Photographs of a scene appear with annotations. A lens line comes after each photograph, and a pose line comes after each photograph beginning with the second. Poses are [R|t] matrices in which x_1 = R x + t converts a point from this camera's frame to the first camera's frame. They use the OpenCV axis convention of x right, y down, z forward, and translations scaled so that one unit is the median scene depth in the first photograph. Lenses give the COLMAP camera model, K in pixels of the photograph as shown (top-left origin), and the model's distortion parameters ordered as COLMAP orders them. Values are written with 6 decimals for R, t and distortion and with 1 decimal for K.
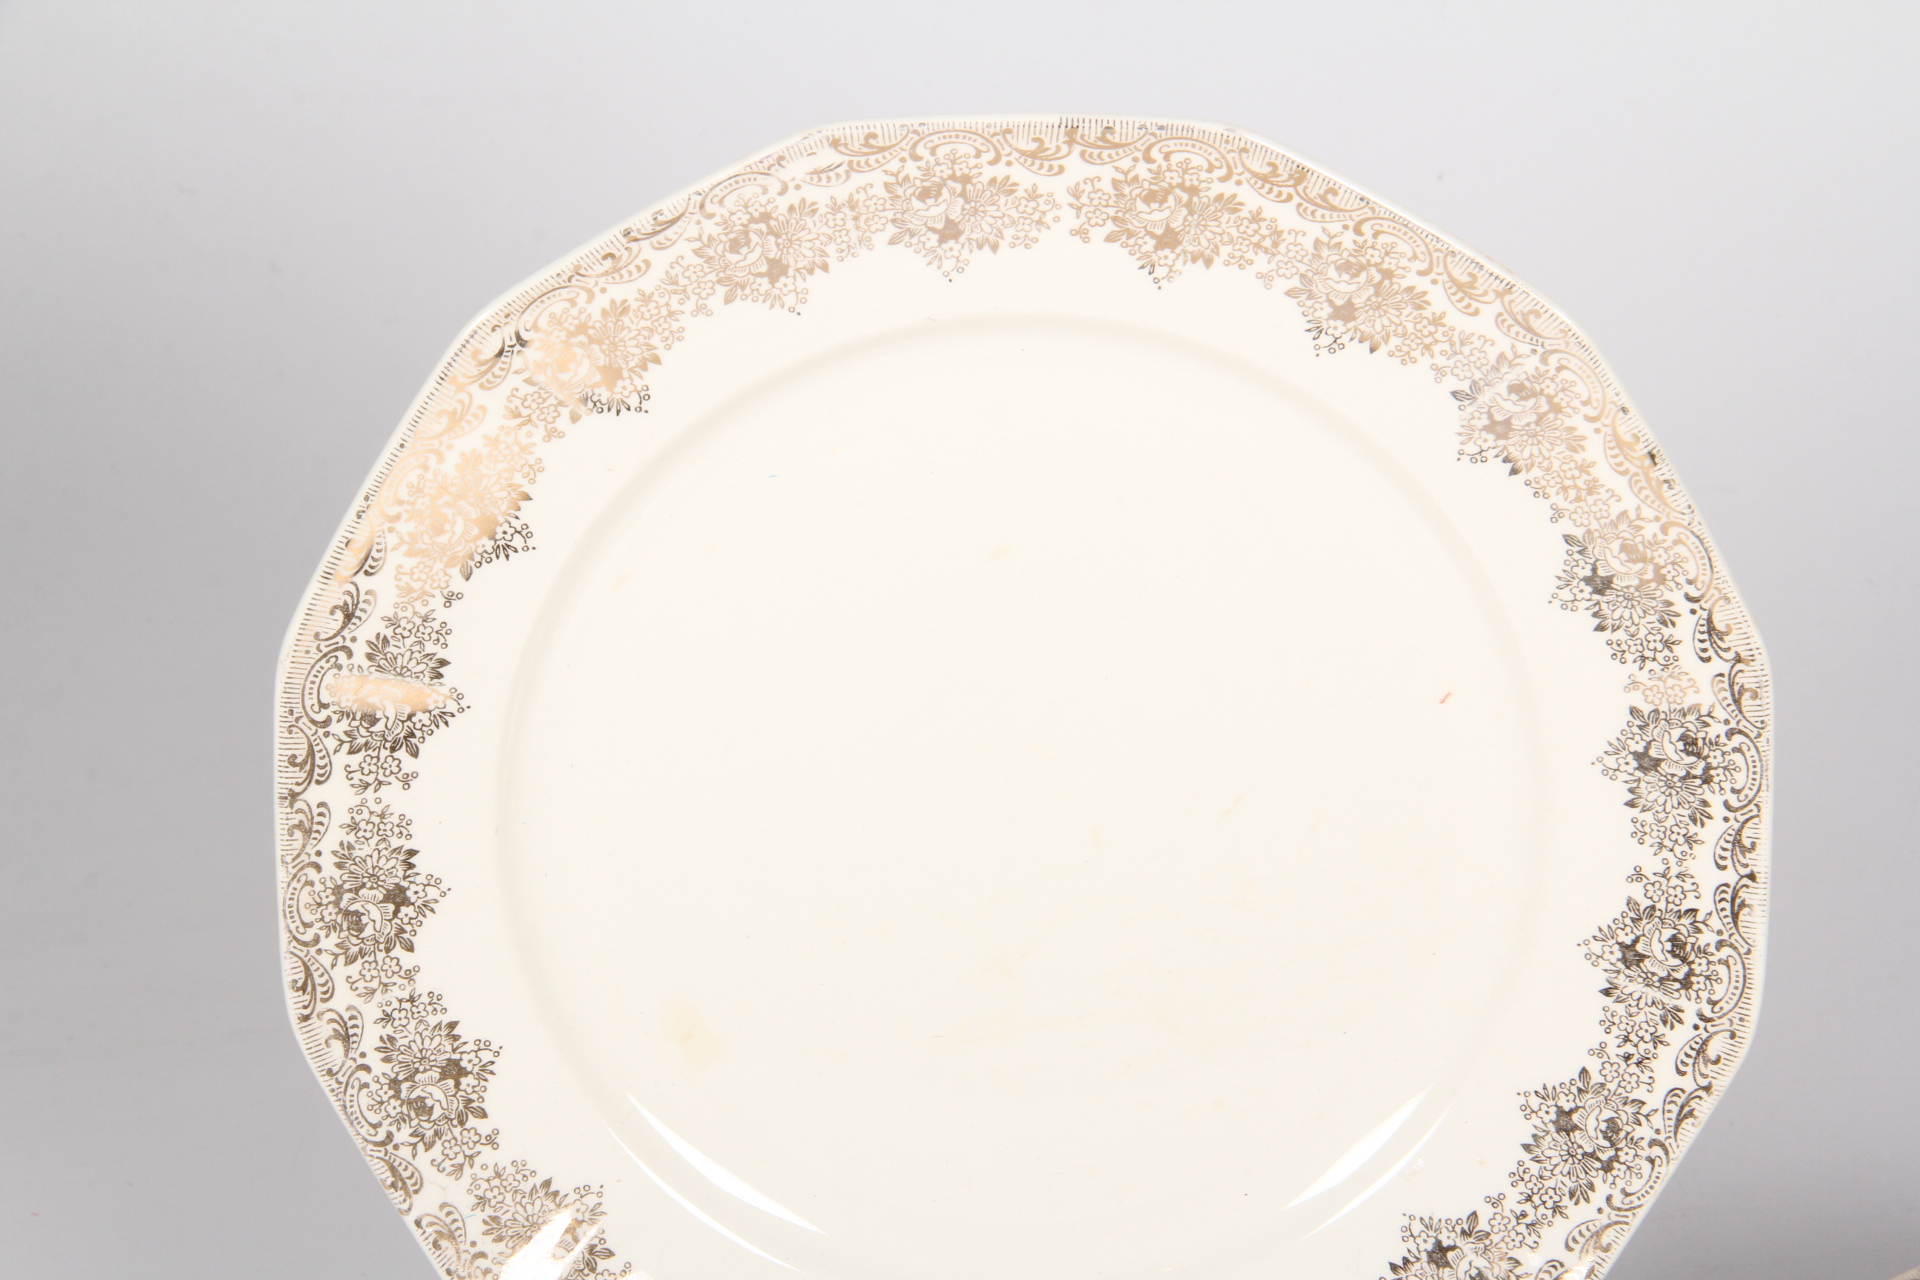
lens RADIAL K [[6364.5, 0, 958.9], [0, 6364.5, 638.8], [0, 0, 1]] dist [0.279121, 0.000000]
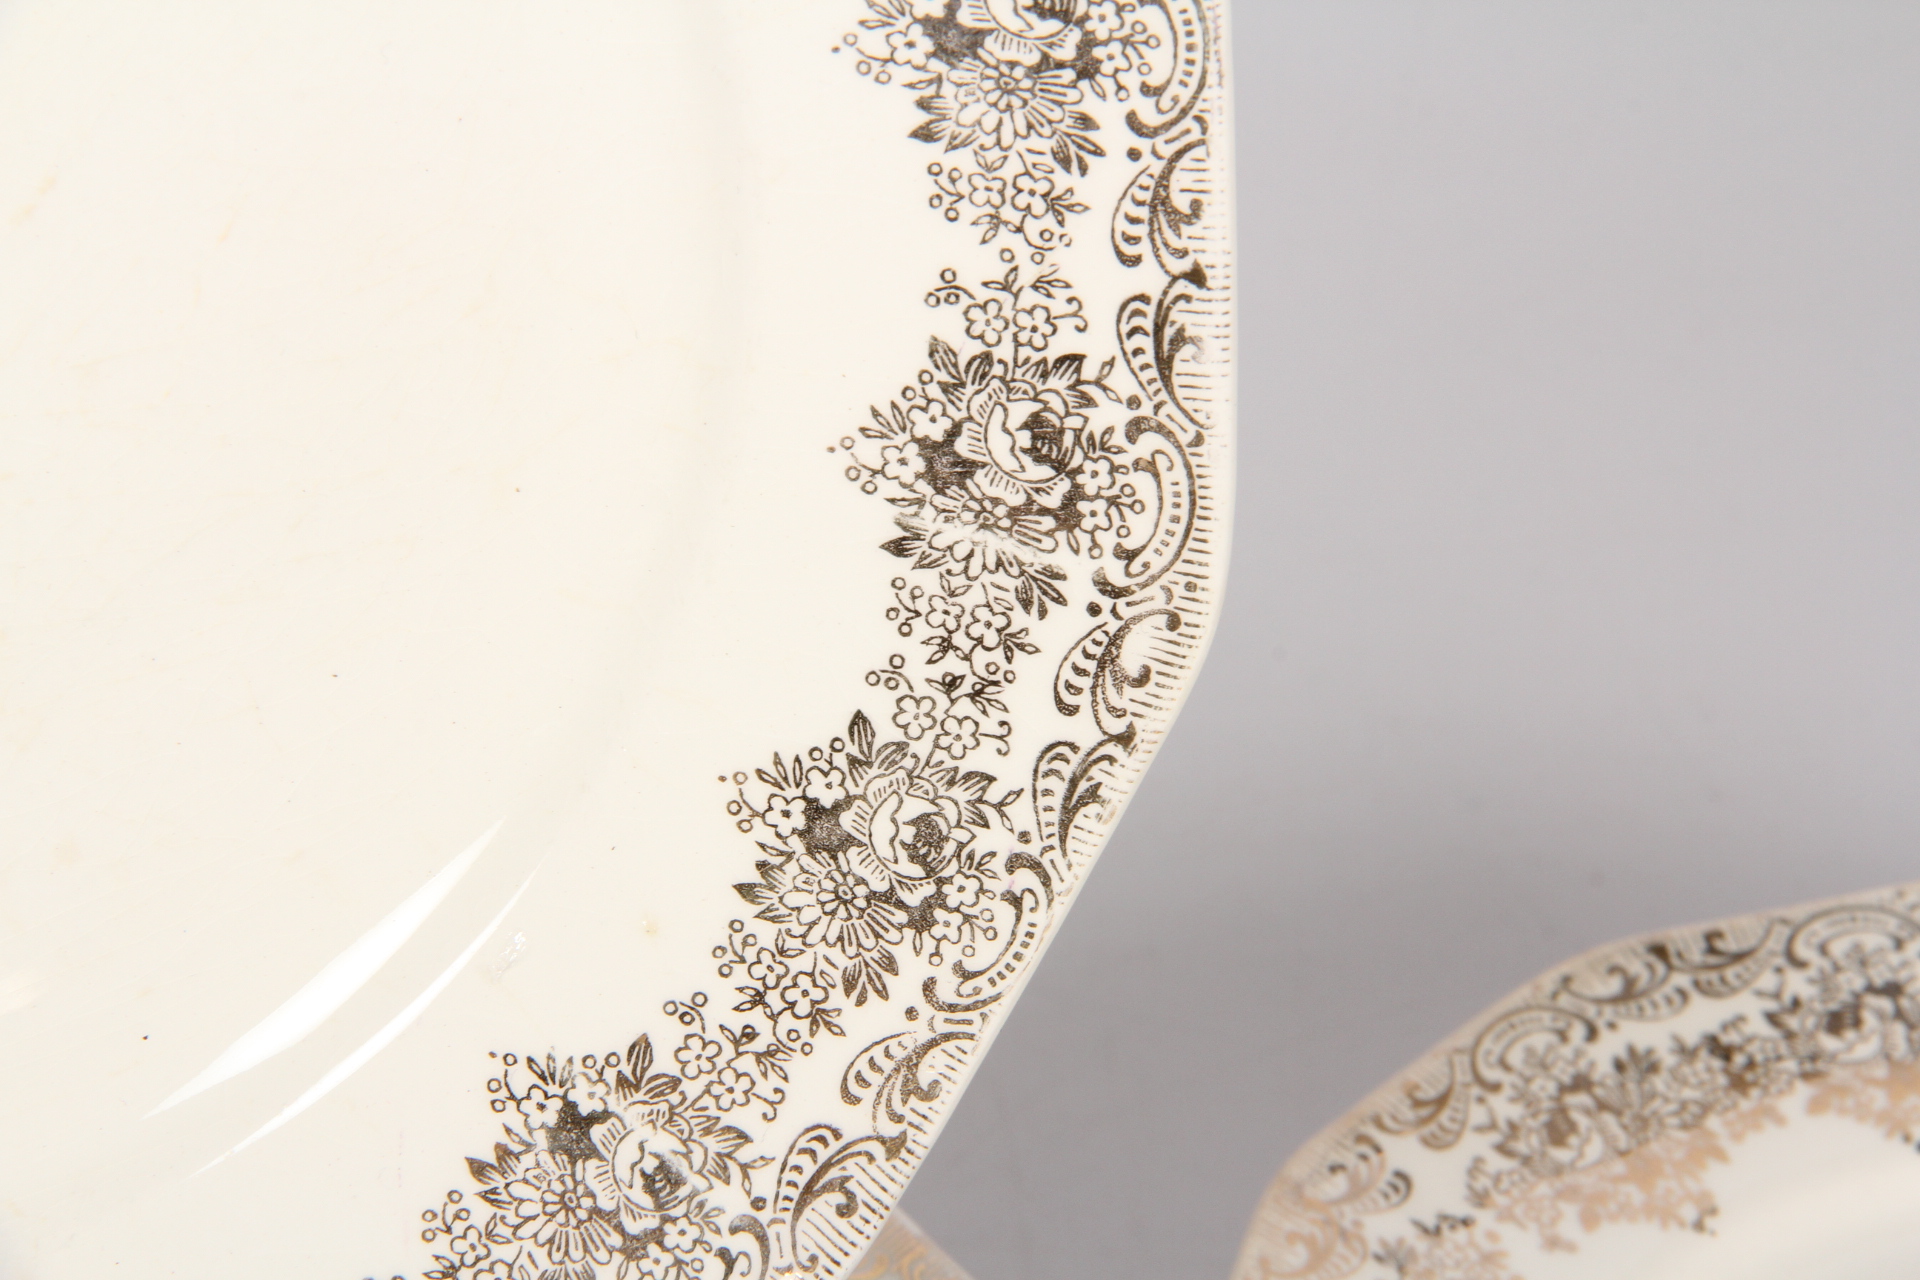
lens RADIAL K [[11252.4, 0, 960.8], [0, 11252.4, 635.1], [0, 0, 1]] dist [0.460420, 0.000000]
pose [[0.992199, -0.069079, 0.103777, 0.021898], [0.061891, 0.995557, 0.070958, 0.004608], [-0.108217, -0.063982, 0.992066, 0.200148]]
